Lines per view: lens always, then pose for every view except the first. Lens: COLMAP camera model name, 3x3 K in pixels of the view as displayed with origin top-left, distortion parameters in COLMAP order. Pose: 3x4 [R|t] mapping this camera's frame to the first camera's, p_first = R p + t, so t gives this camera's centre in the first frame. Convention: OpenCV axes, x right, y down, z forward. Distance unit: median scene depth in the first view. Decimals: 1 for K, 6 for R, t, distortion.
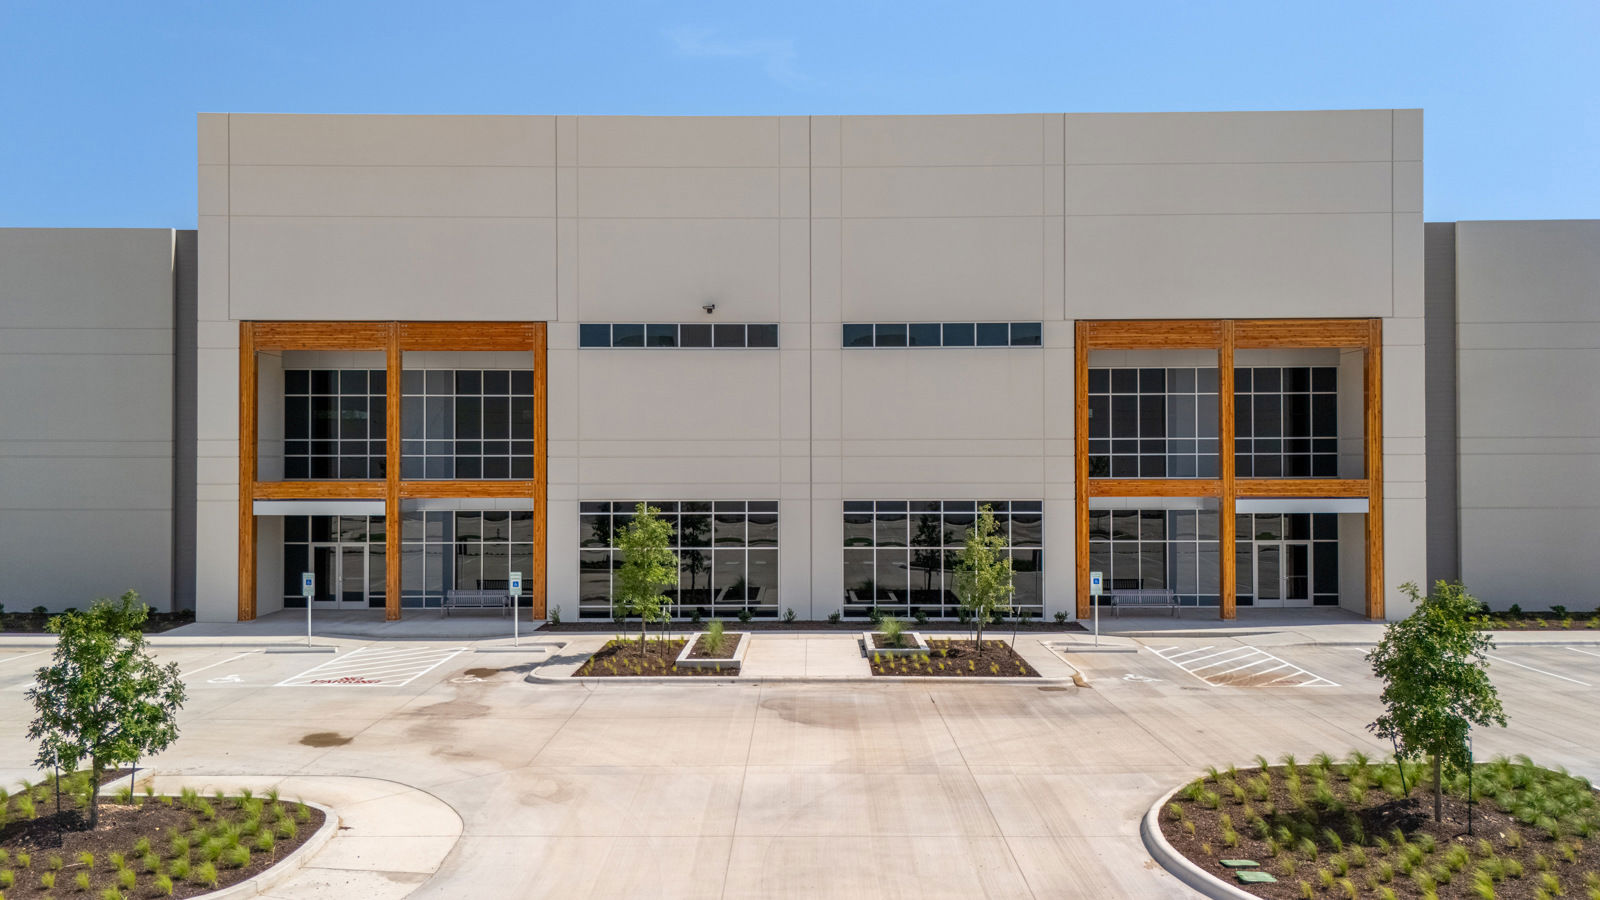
lens RADIAL K [[995.3, 0, 801.4], [0, 995.3, 424.0], [0, 0, 1]] dist [0.155929, -0.000049]
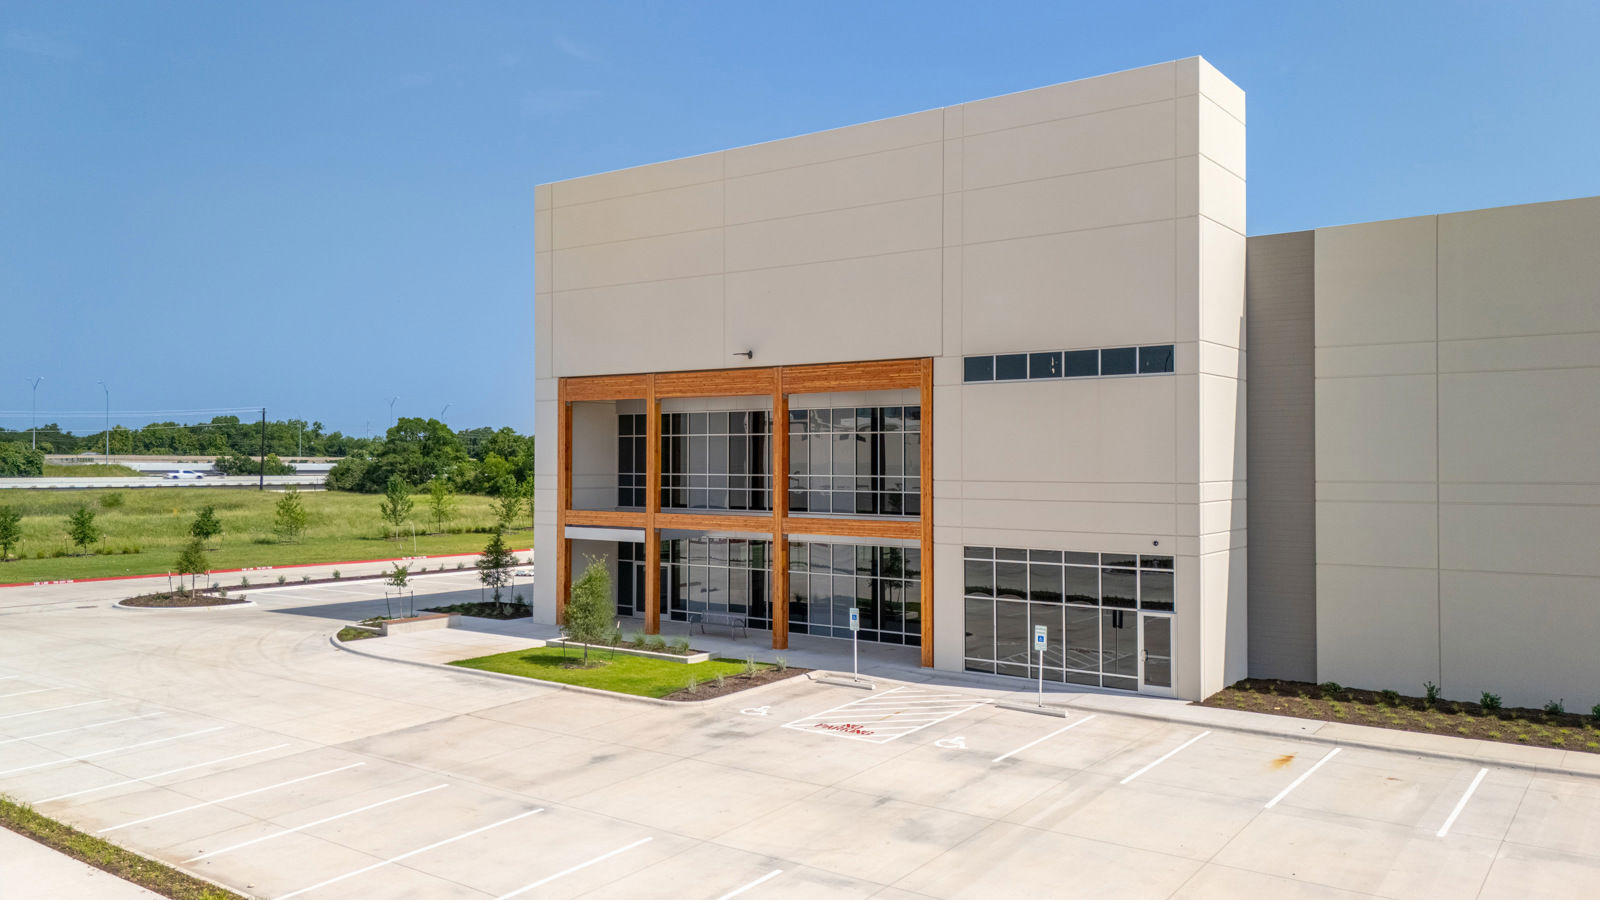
lens RADIAL K [[1215.9, 0, 800.0], [0, 1215.9, 450.0], [0, 0, 1]] dist [0.001899, -0.000129]
pose [[0.807380, 0.002125, -0.590028, 0.474058], [-0.009565, 0.999909, -0.009486, -0.000457], [0.589955, 0.013303, 0.807327, -0.011326]]
